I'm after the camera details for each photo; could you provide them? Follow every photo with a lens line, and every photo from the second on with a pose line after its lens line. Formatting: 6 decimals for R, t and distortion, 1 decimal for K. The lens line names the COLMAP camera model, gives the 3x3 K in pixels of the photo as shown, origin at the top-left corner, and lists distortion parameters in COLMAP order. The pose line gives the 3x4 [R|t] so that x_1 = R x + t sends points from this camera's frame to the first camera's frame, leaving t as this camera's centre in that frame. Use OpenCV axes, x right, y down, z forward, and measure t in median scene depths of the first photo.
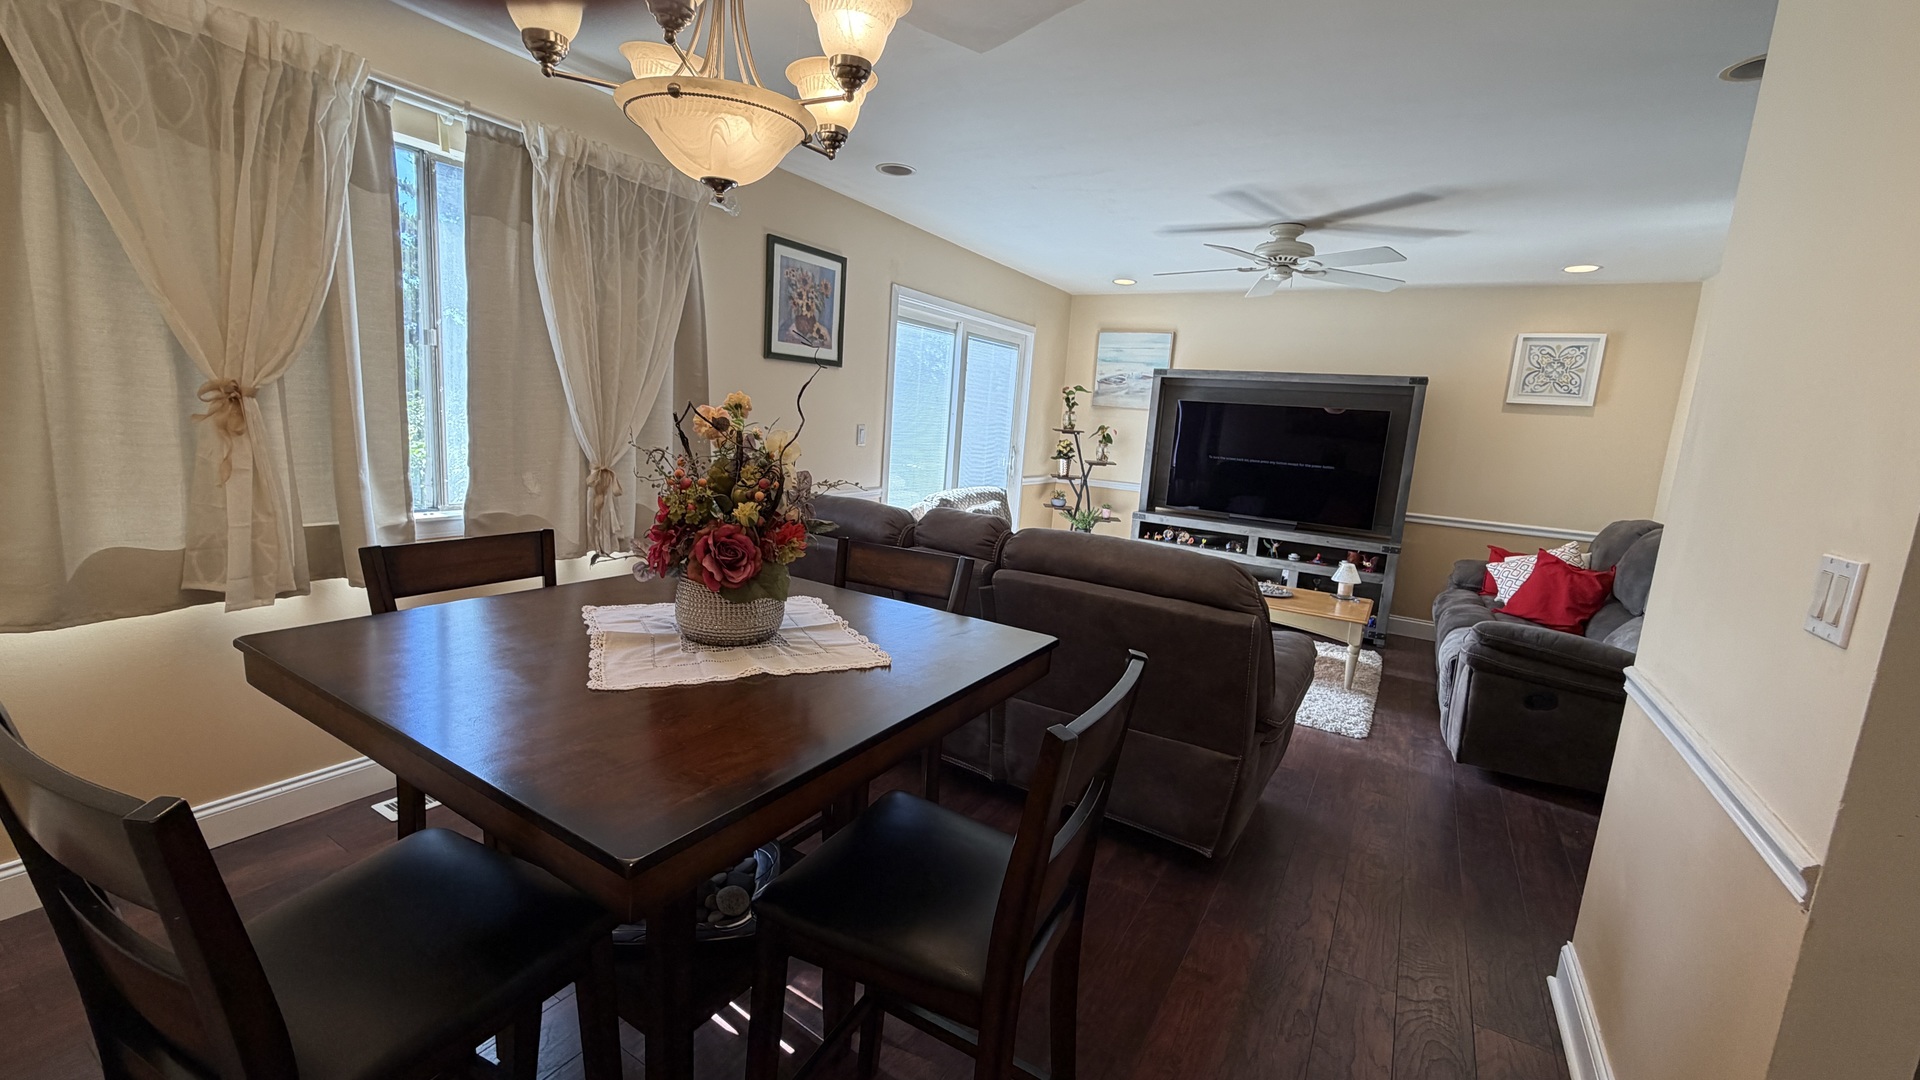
lens RADIAL K [[766.0, 0, 960.0], [0, 766.0, 540.0], [0, 0, 1]] dist [-0.000182, 0.000231]
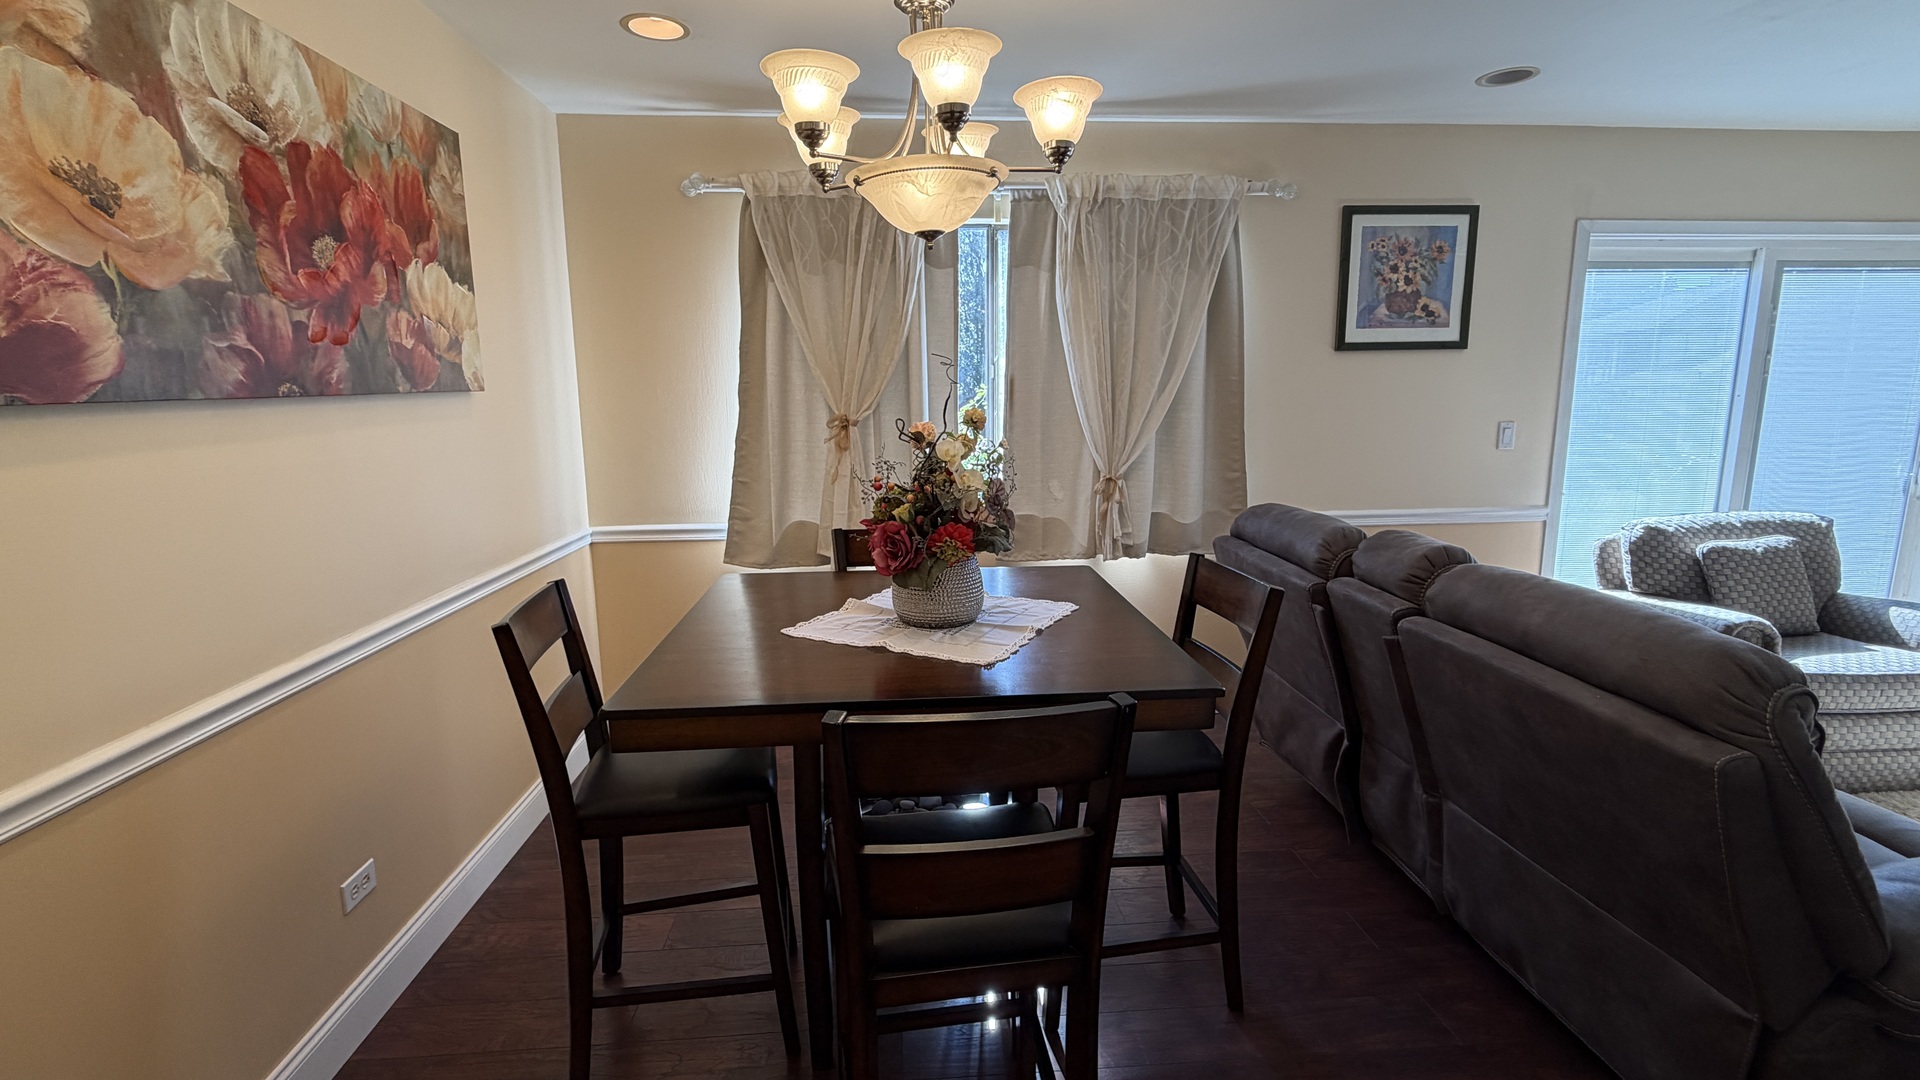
lens RADIAL K [[865.8, 0, 960.0], [0, 865.8, 540.0], [0, 0, 1]] dist [-0.000665, 0.000049]
pose [[0.580358, 0.063637, -0.811871, 0.277491], [-0.083380, 0.996346, 0.018494, -0.007888], [0.810082, 0.056961, 0.583544, 0.095036]]
